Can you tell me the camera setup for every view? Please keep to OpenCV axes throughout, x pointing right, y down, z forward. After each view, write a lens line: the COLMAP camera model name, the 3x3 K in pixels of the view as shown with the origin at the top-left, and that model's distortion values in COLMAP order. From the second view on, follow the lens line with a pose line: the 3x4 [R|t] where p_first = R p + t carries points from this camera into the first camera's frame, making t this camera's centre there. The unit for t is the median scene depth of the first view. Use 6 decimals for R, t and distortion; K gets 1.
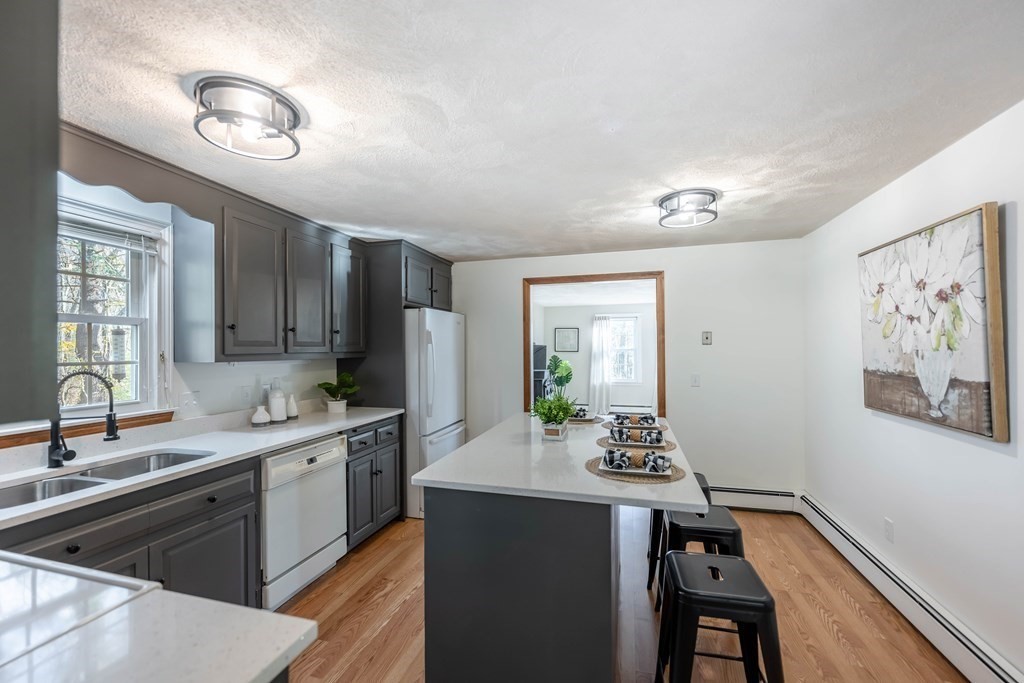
lens RADIAL K [[406.2, 0, 498.9], [0, 406.2, 347.4], [0, 0, 1]] dist [0.000264, 0.000068]
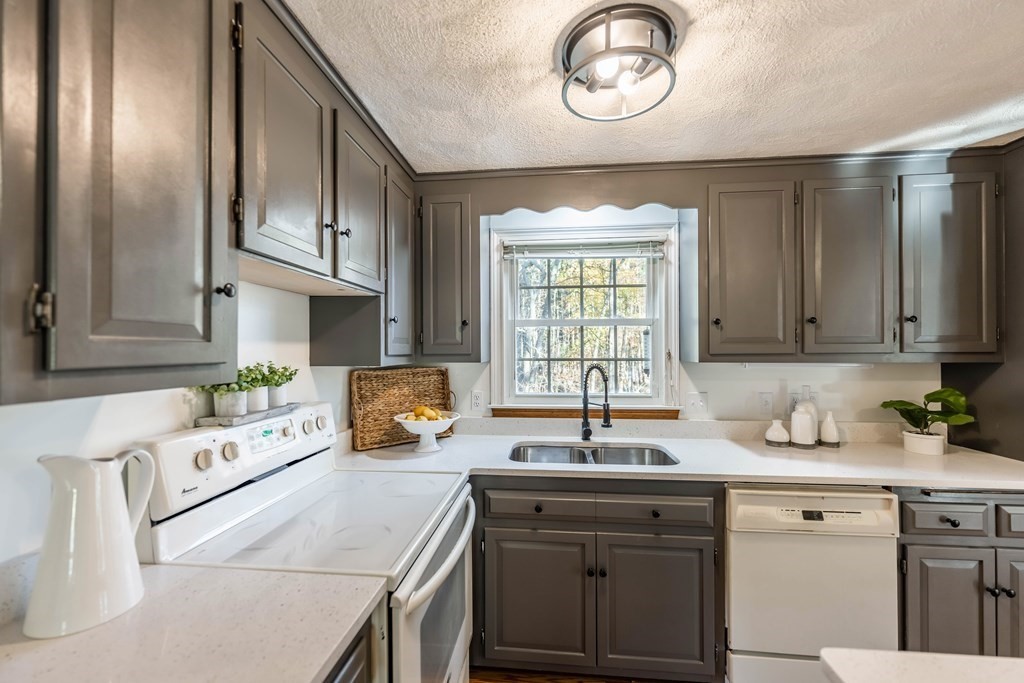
lens RADIAL K [[406.2, 0, 522.1], [0, 406.2, 347.5], [0, 0, 1]] dist [0.000264, 0.000068]
pose [[0.208929, 0.003038, -0.977926, 0.086371], [0.004906, 0.999979, 0.004154, -0.001486], [0.977918, -0.005665, 0.208910, 0.382288]]
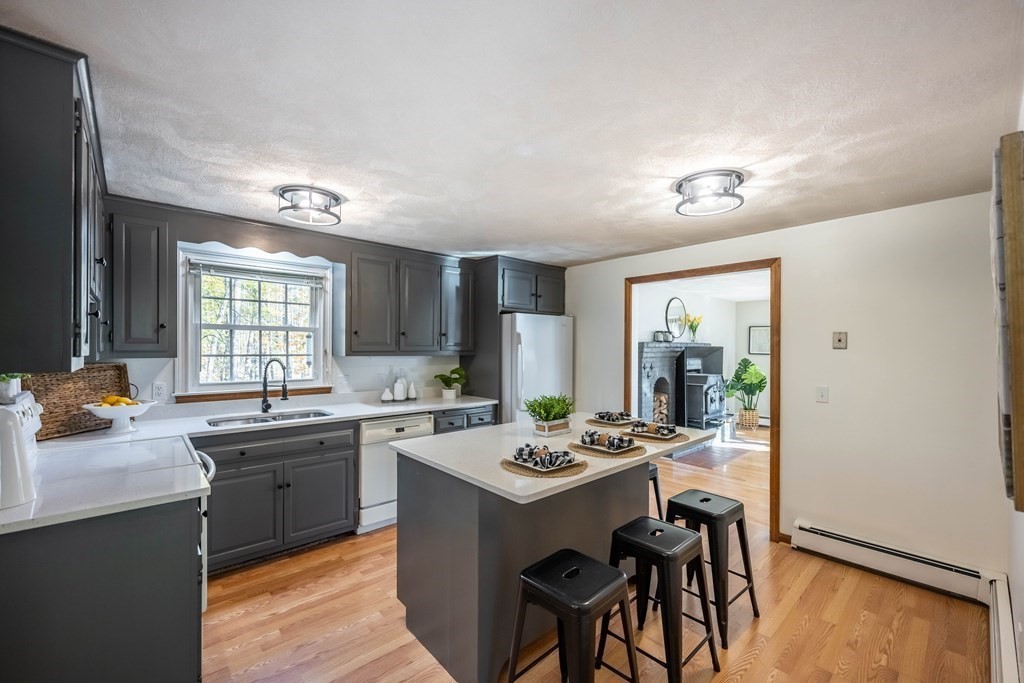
lens RADIAL K [[406.2, 0, 502.0], [0, 406.2, 348.1], [0, 0, 1]] dist [0.000264, 0.000068]
pose [[0.849186, 0.013404, -0.527923, 0.525647], [-0.010960, 0.999910, 0.007759, -0.009903], [0.527980, -0.000803, 0.849257, 0.021931]]
